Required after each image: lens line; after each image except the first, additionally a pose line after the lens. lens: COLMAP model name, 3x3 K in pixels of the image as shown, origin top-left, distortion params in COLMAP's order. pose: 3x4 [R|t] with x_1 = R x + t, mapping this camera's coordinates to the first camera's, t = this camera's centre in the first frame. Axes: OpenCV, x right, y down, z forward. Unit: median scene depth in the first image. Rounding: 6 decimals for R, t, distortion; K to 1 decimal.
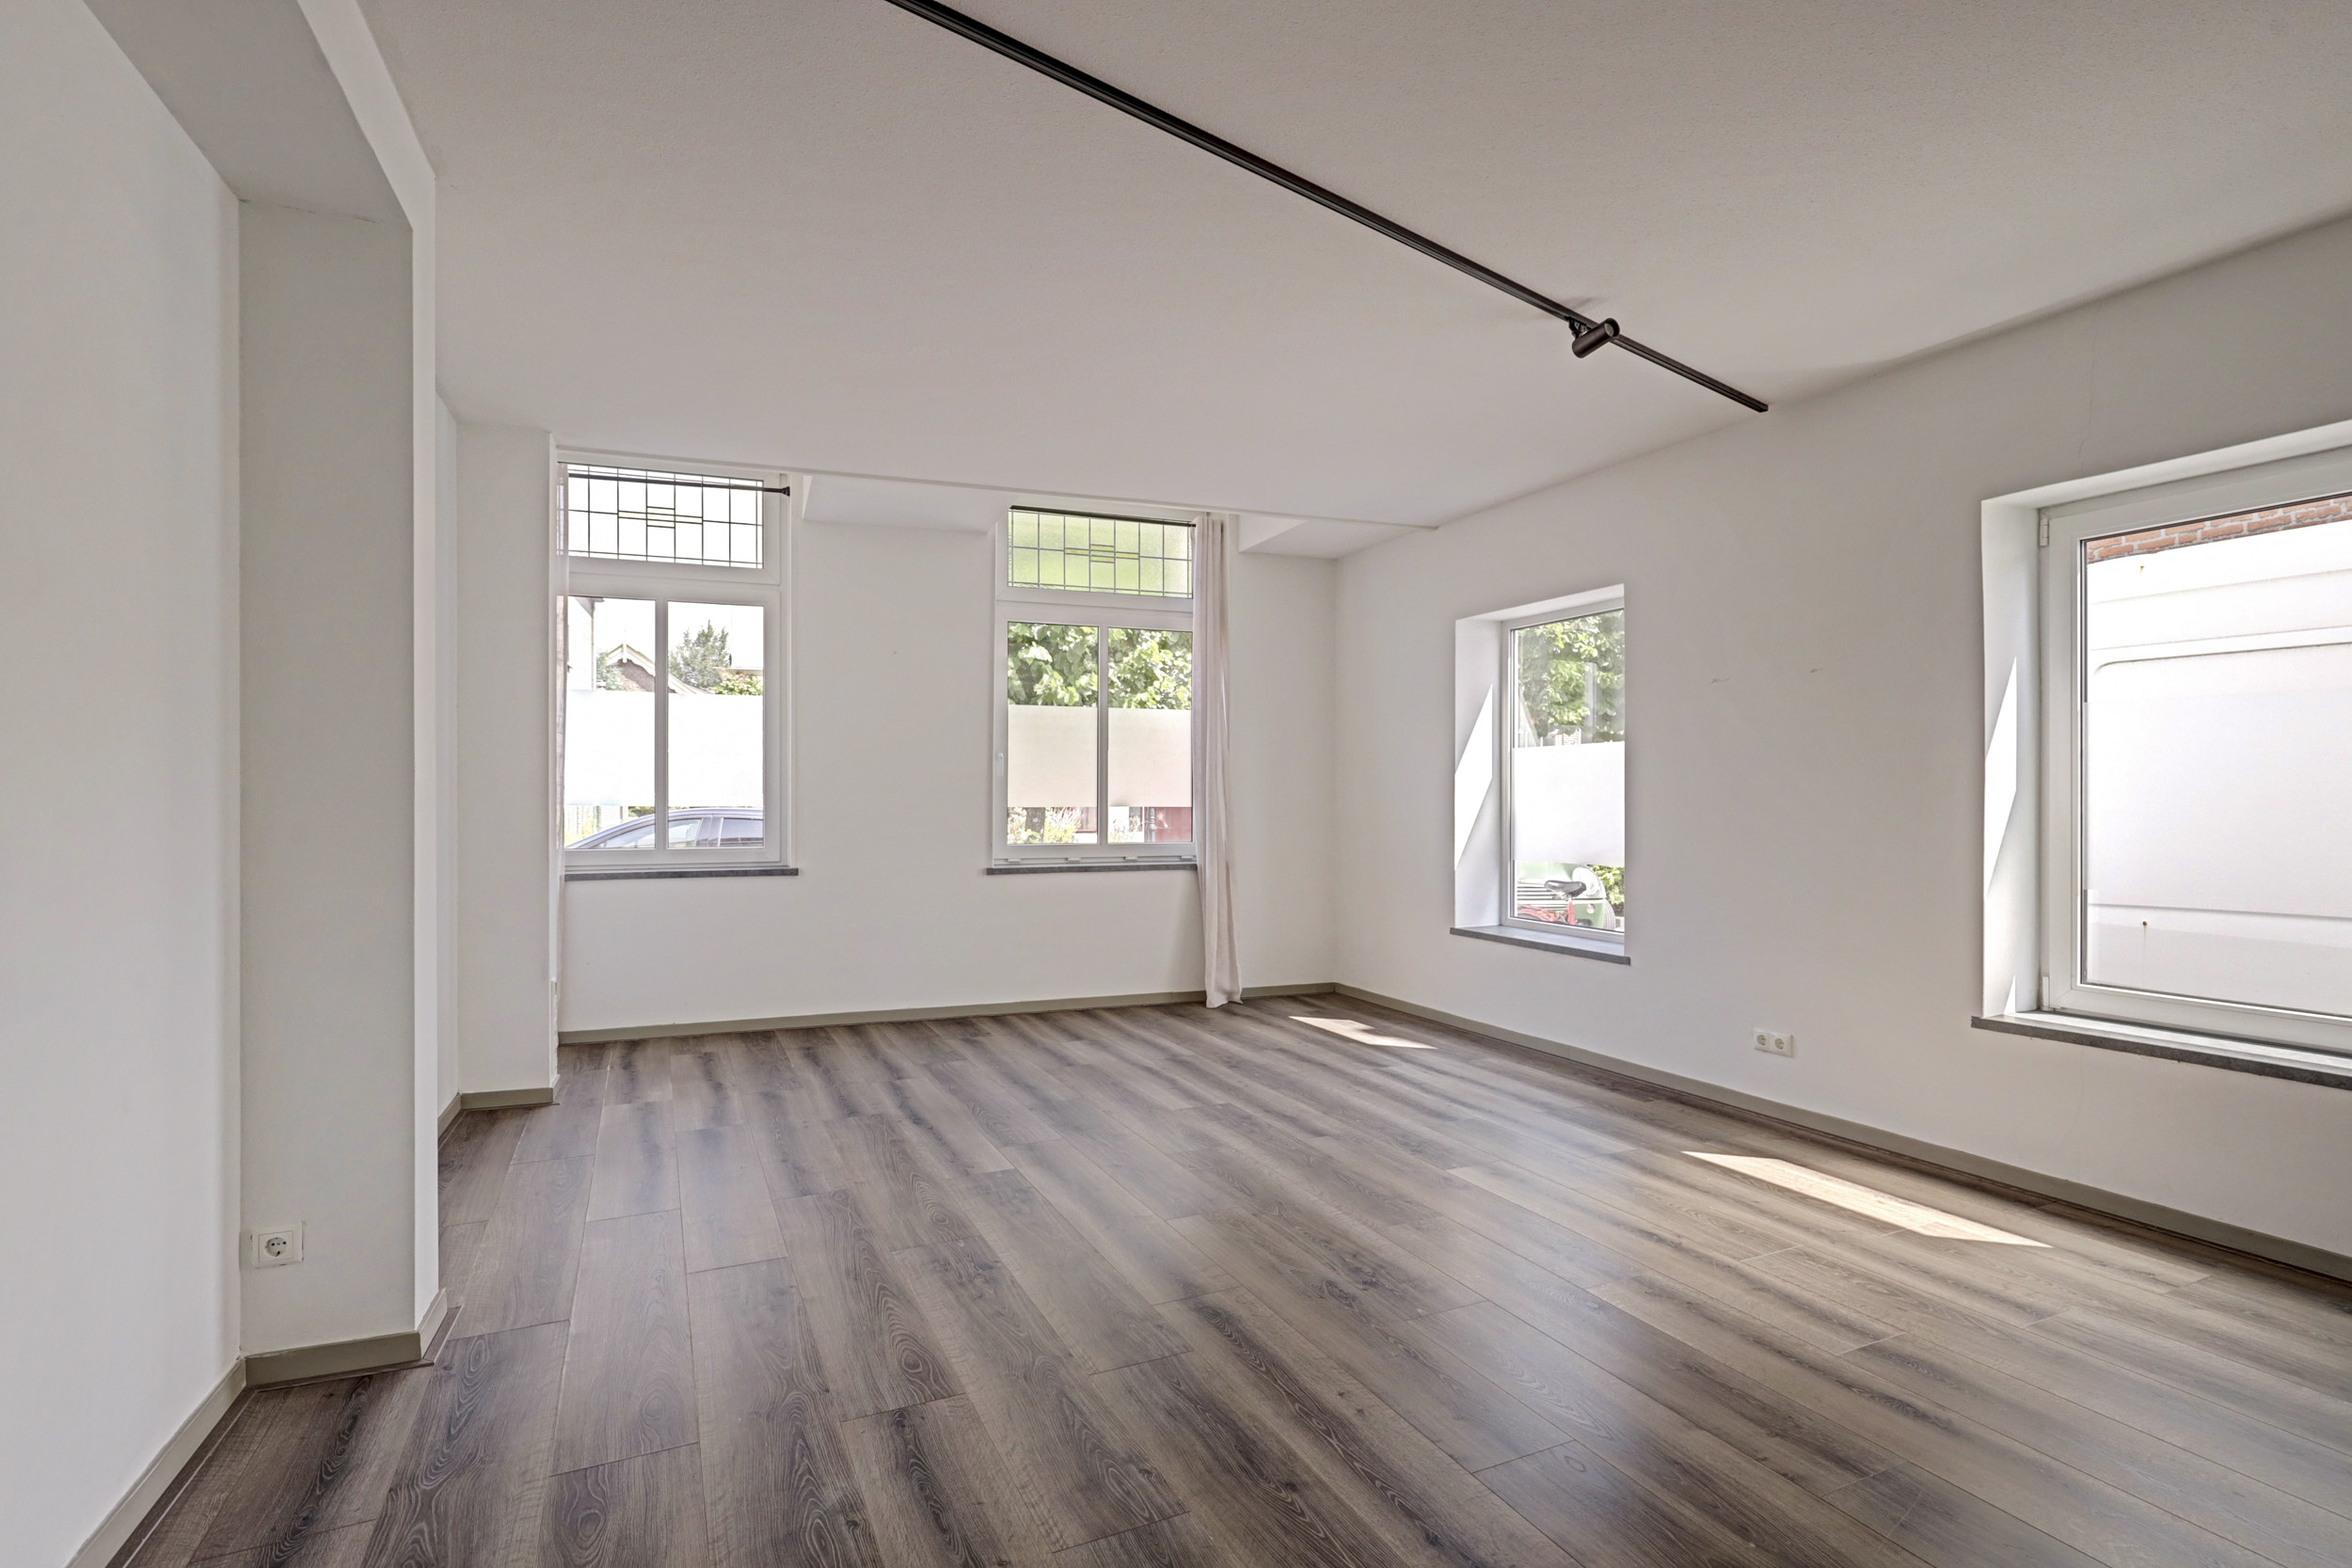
lens RADIAL K [[1139.9, 0, 1192.5], [0, 1139.9, 797.2], [0, 0, 1]] dist [0.000119, 0.000629]
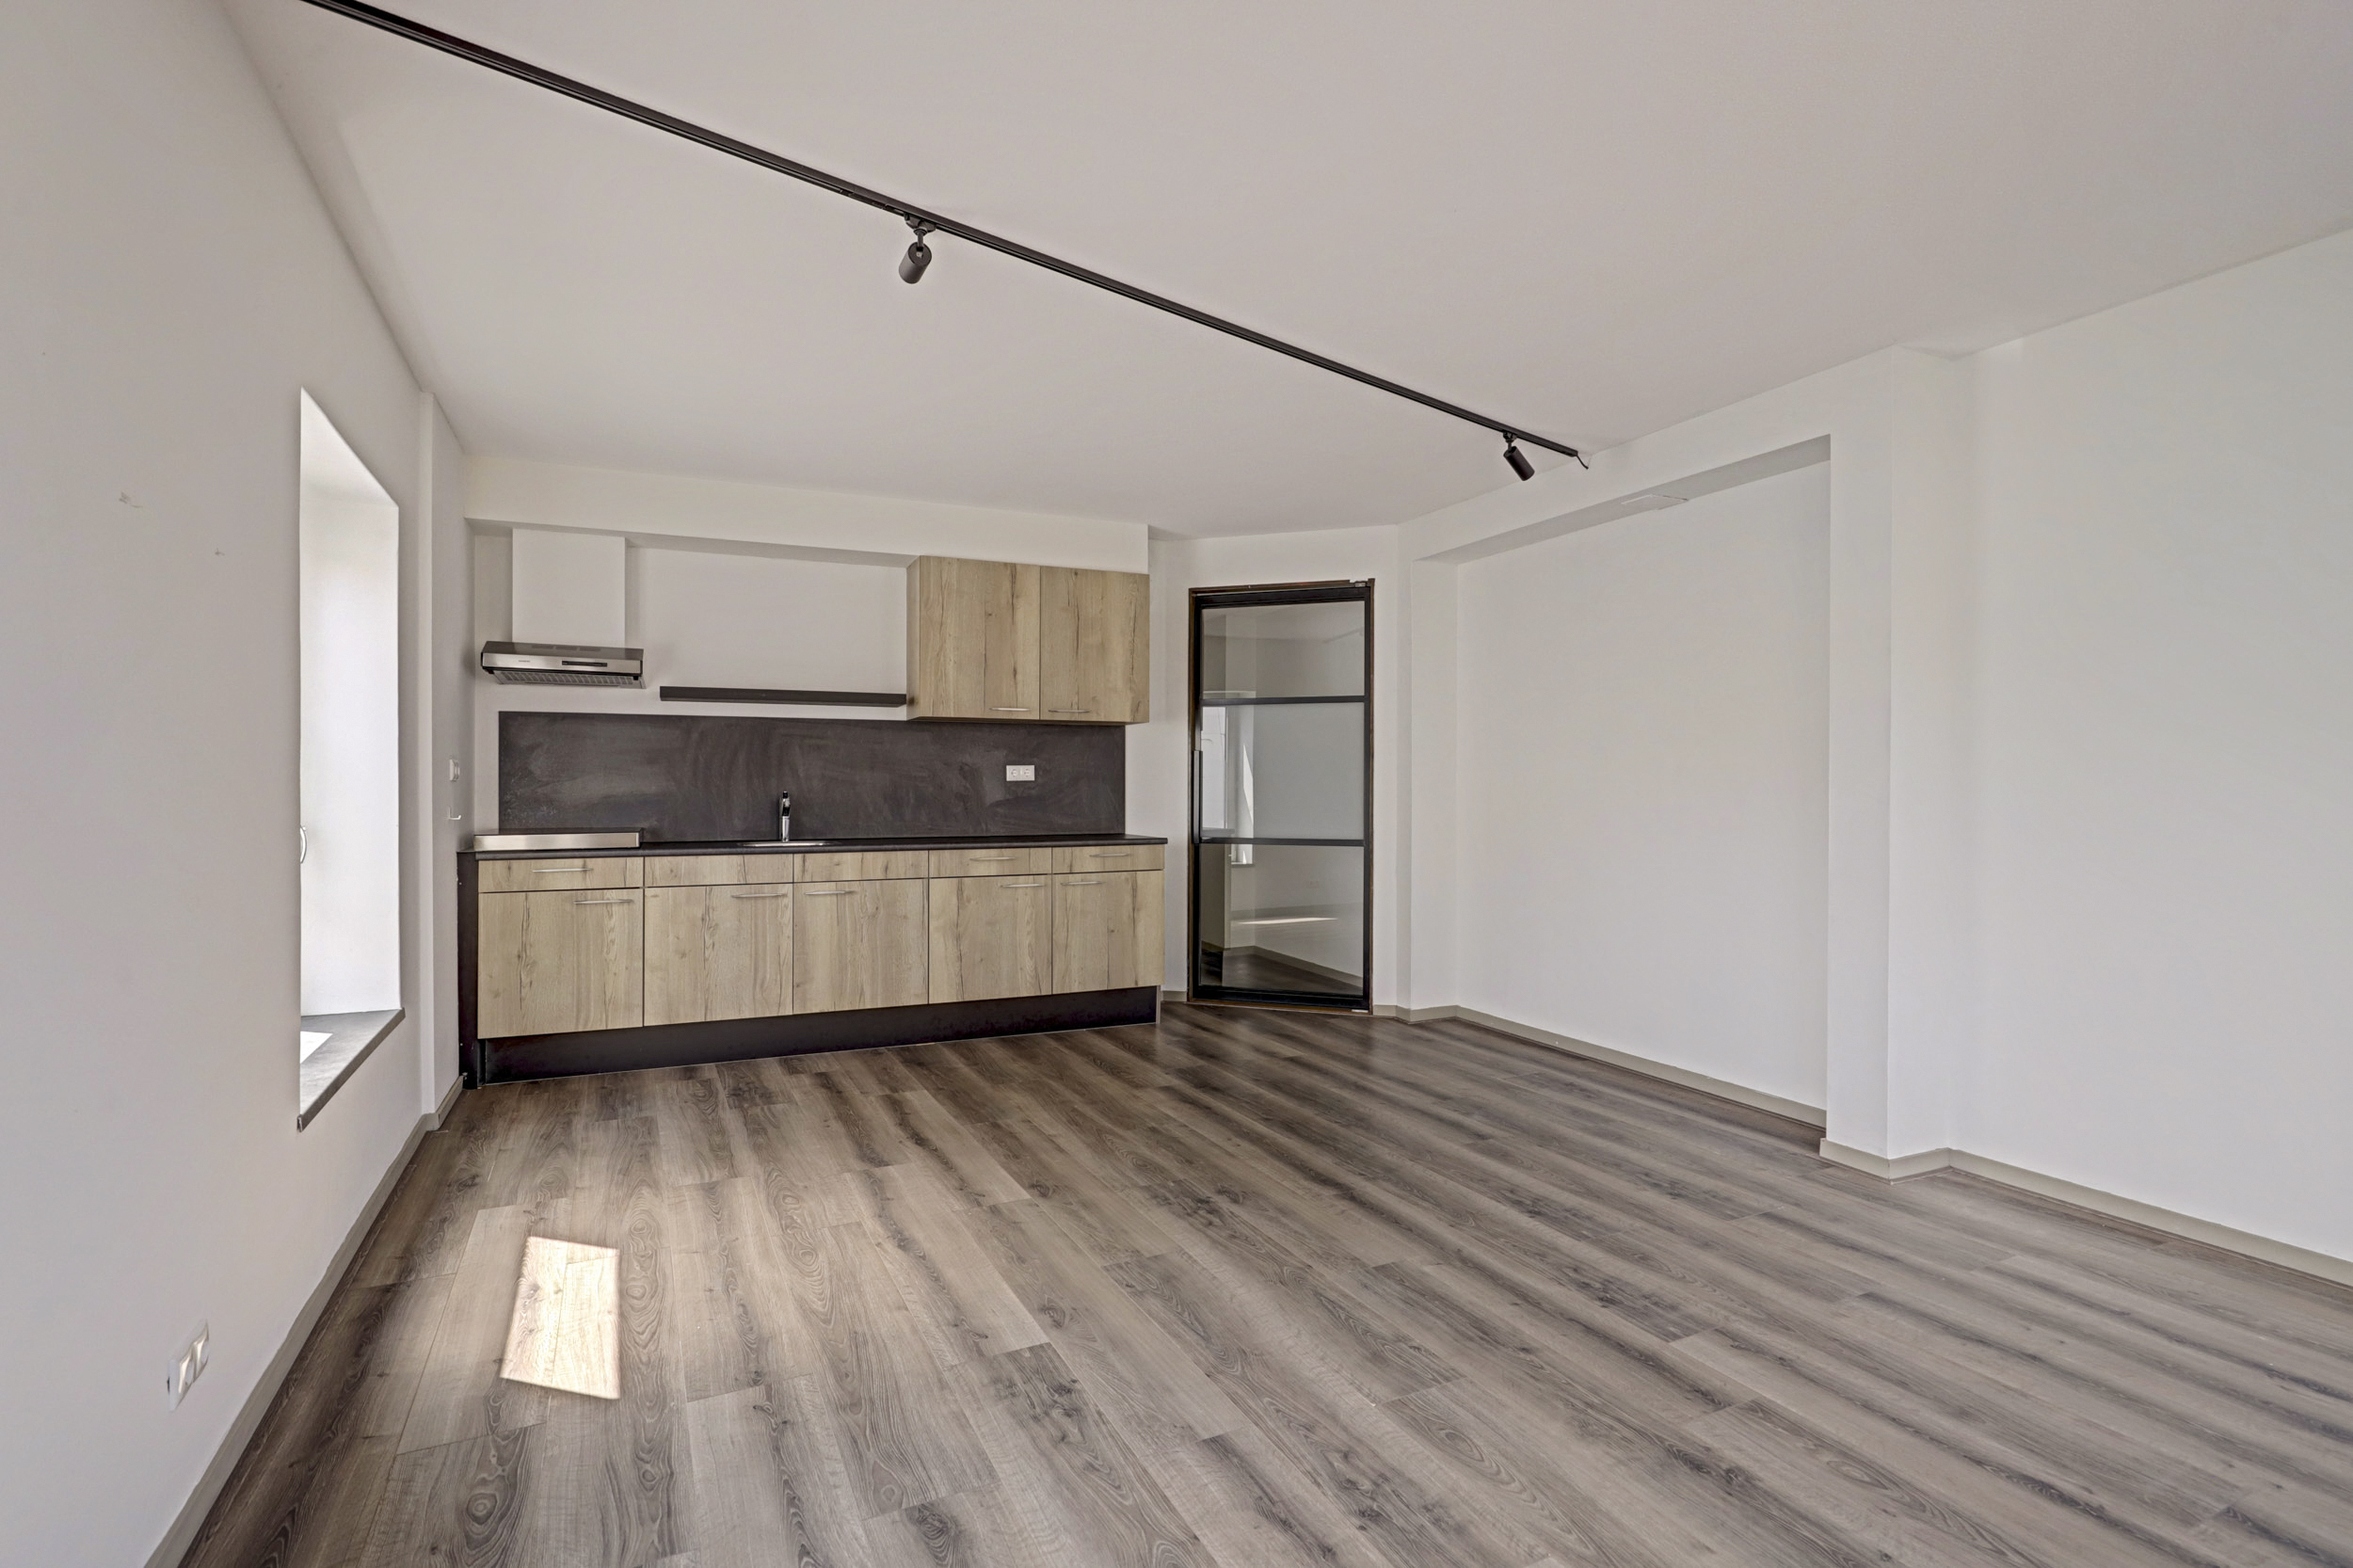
lens RADIAL K [[1140.4, 0, 1210.4], [0, 1140.4, 801.1], [0, 0, 1]] dist [0.000119, 0.000629]
pose [[-0.999284, -0.001508, -0.037795, 0.088452], [-0.002166, 0.999847, 0.017383, -0.008551], [0.037763, 0.017452, -0.999134, 1.002070]]
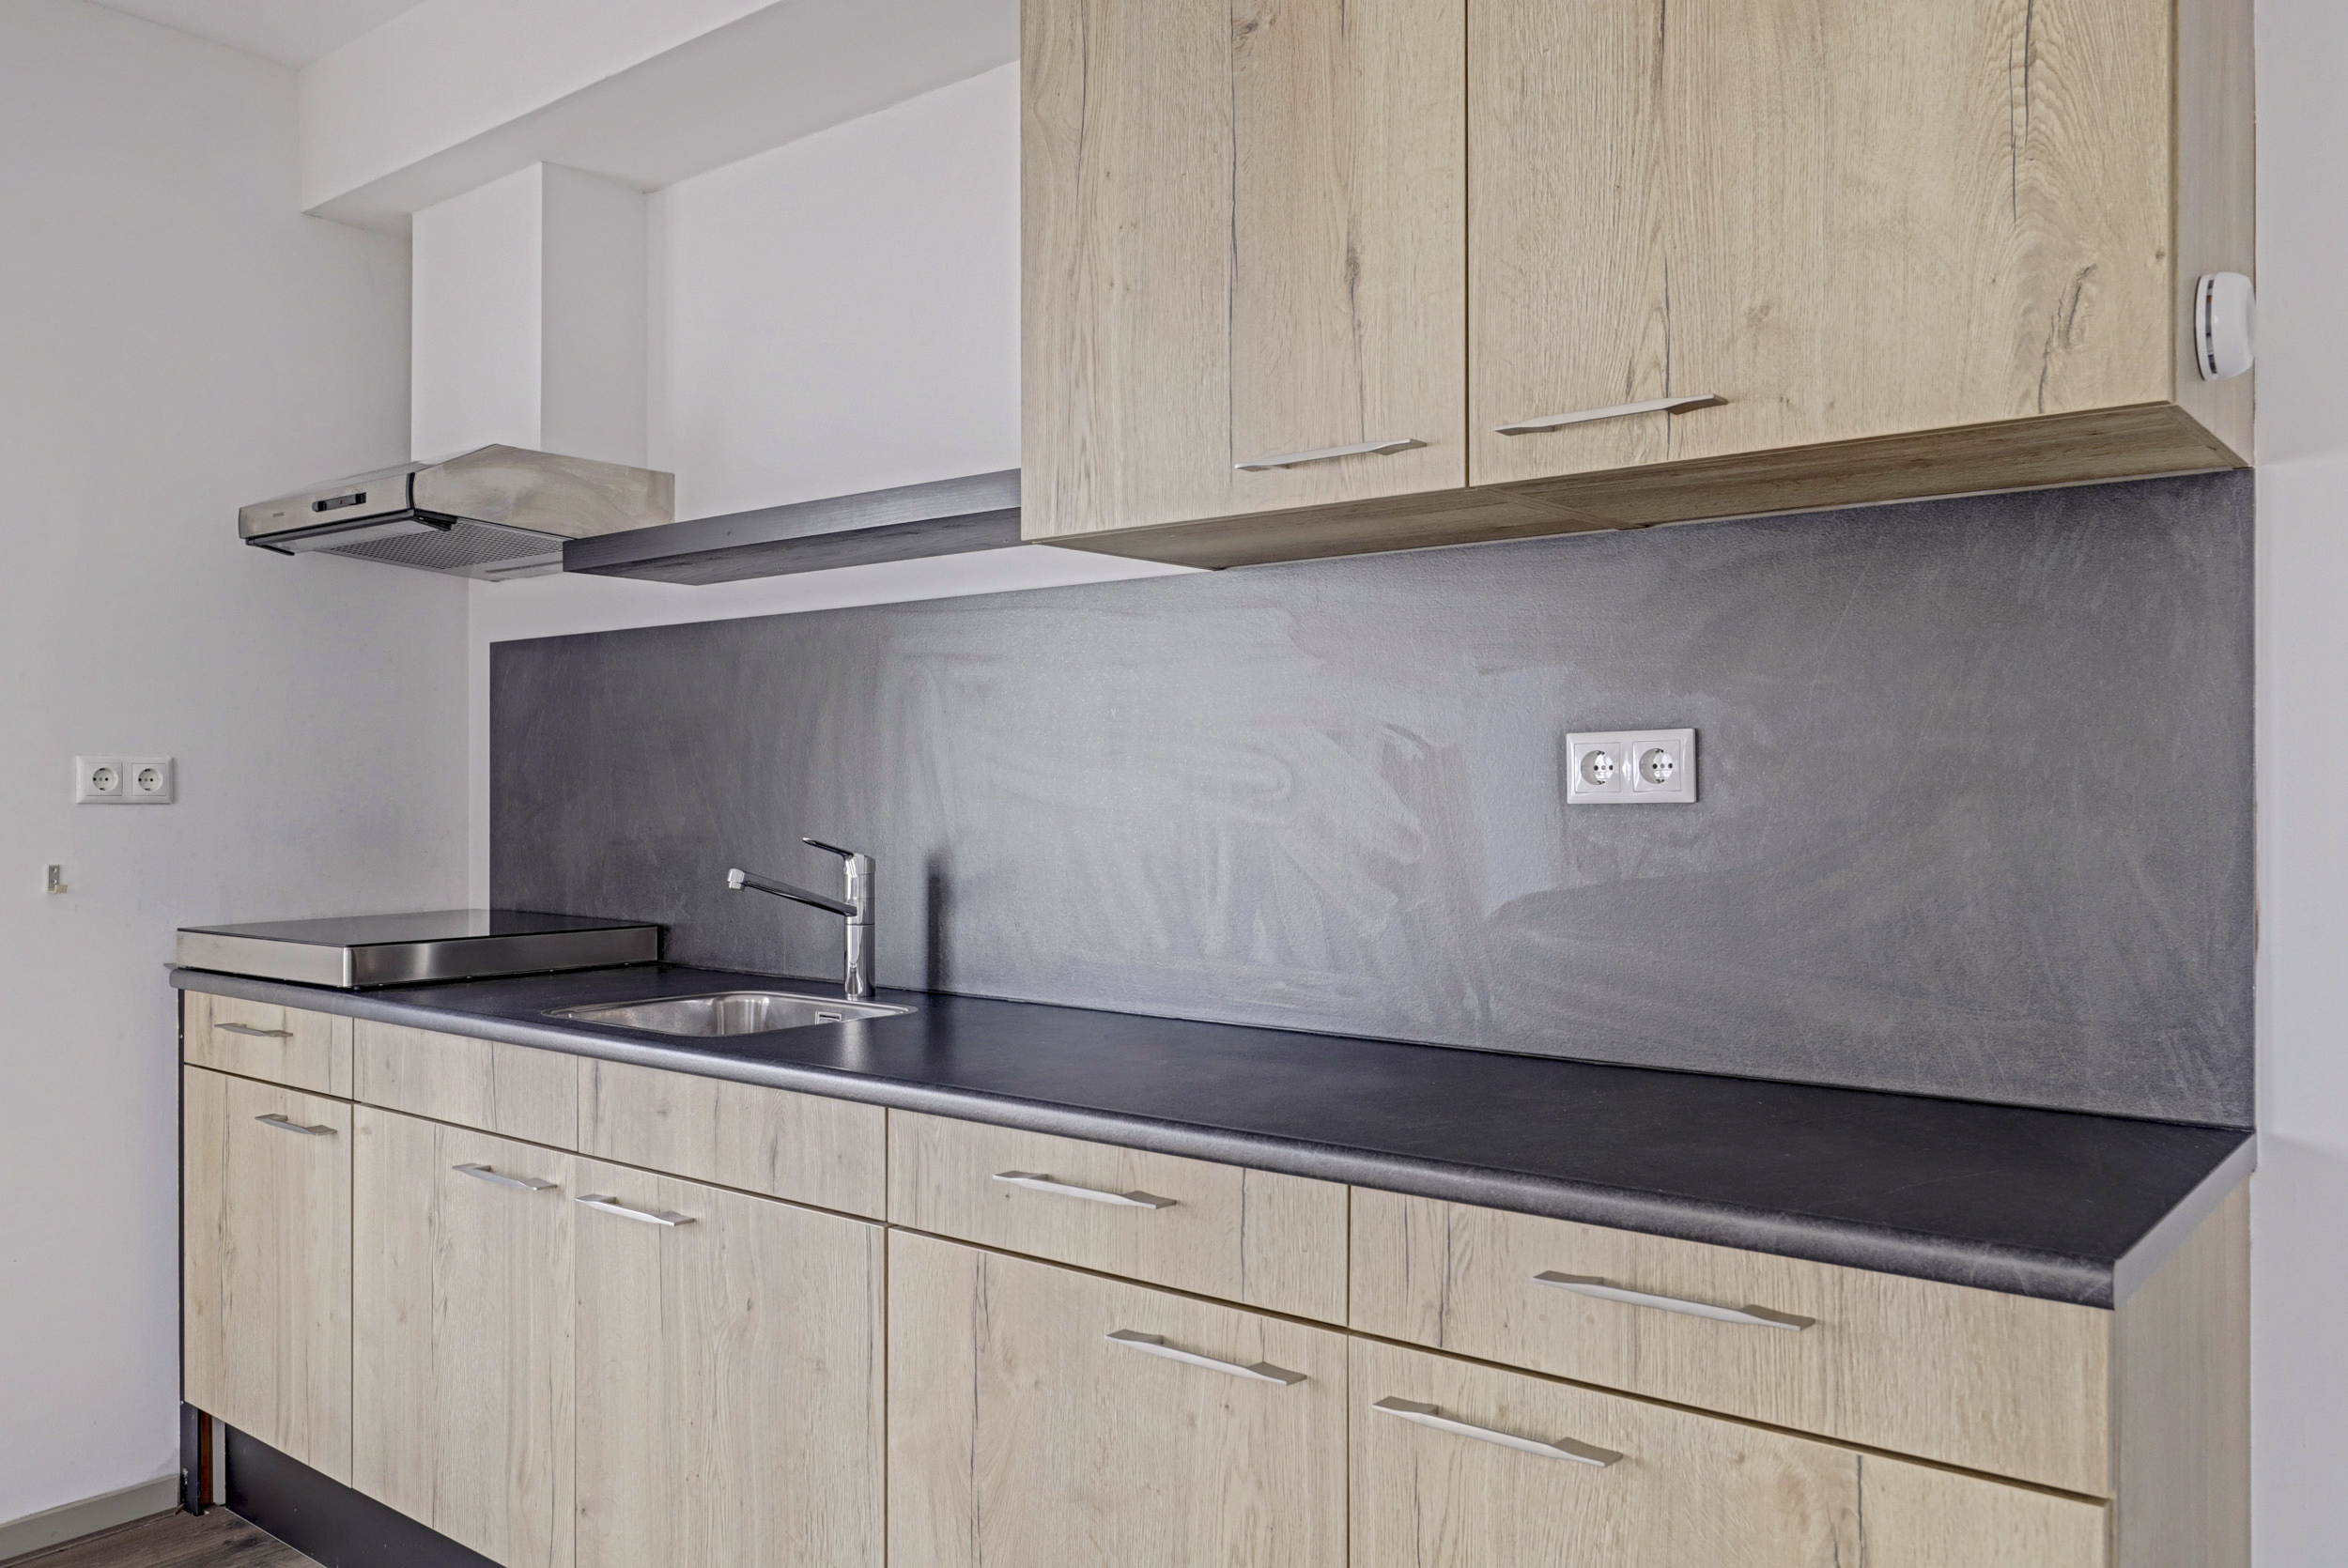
lens RADIAL K [[1773.2, 0, 1184.5], [0, 1773.2, 789.6], [0, 0, 1]] dist [0.012355, -0.005196]
pose [[-0.461740, -0.001371, 0.887014, -0.032772], [-0.000216, 0.999999, 0.001434, -0.011786], [-0.887015, 0.000471, -0.461740, 0.231722]]
